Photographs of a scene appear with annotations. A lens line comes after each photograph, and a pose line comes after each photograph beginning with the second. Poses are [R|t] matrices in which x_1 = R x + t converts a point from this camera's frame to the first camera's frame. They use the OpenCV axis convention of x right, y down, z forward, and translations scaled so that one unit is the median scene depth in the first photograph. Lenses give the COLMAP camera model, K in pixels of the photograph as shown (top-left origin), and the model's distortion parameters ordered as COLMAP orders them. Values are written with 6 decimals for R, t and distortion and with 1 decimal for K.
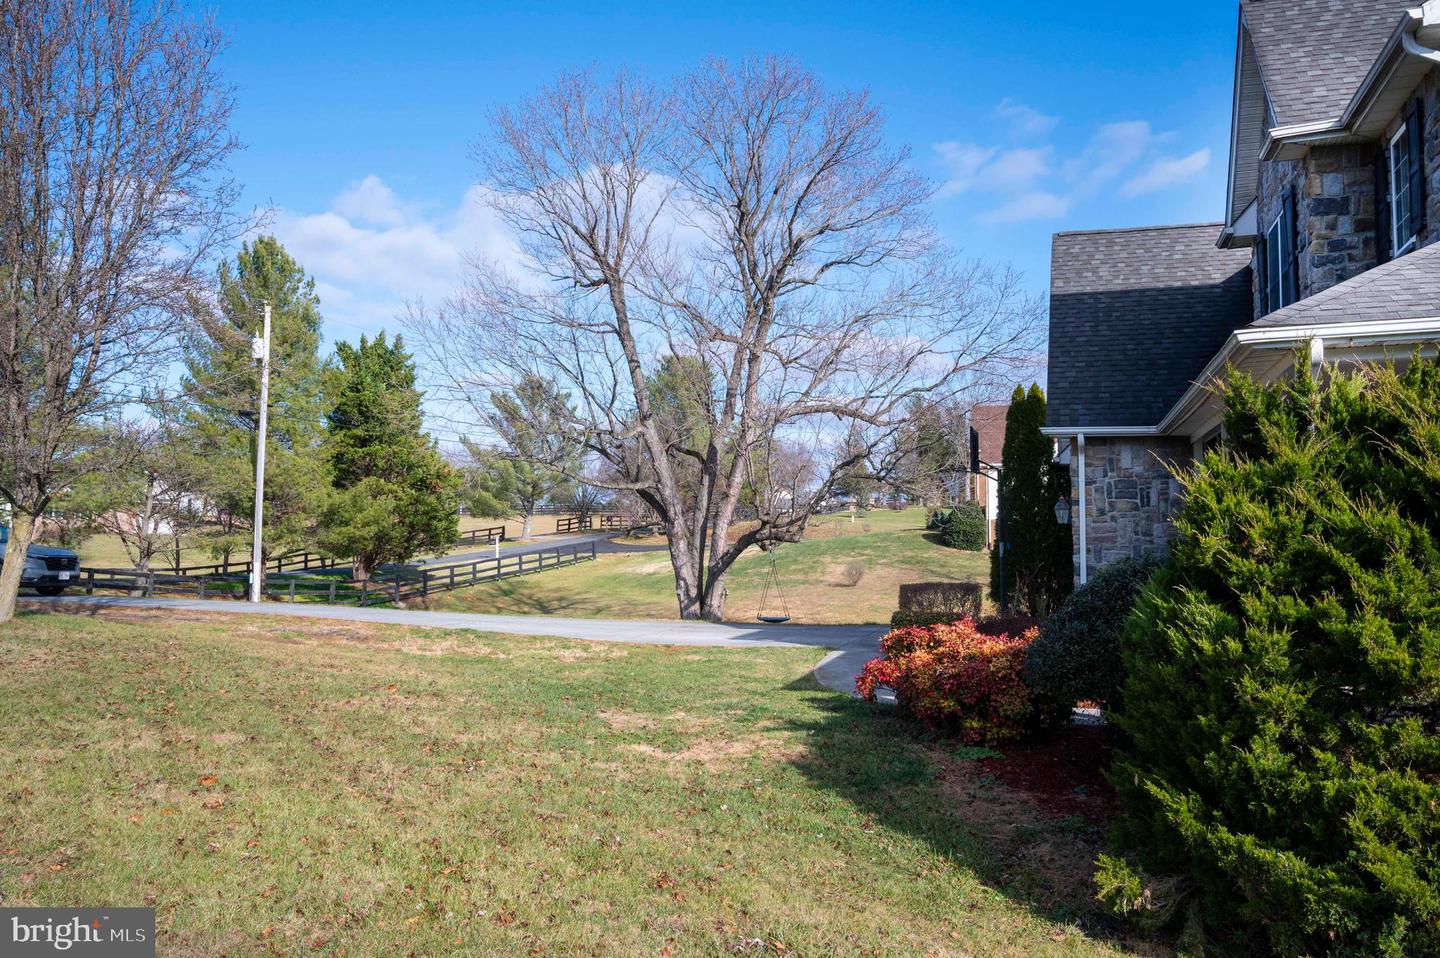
lens RADIAL K [[1142.5, 0, 720.0], [0, 1142.5, 479.0], [0, 0, 1]] dist [-0.005243, -0.002092]
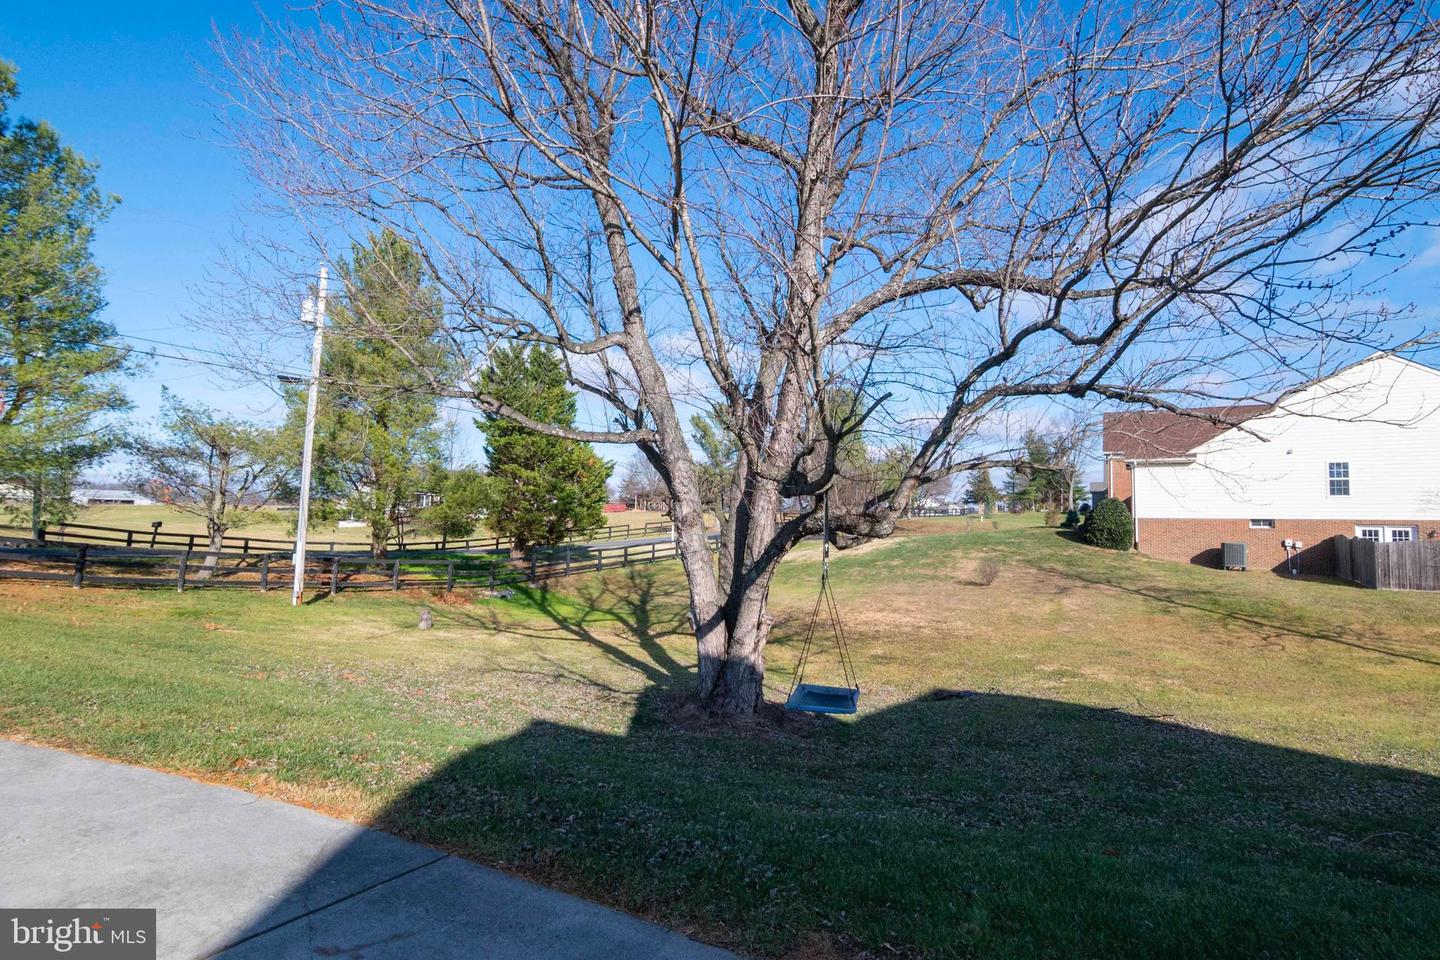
lens RADIAL K [[702.6, 0, 707.5], [0, 702.6, 486.6], [0, 0, 1]] dist [-0.034288, 0.010390]
pose [[0.967467, 0.009818, -0.252807, 0.036600], [-0.012338, 0.999889, -0.008386, 0.019734], [0.252696, 0.011232, 0.967480, 0.363115]]
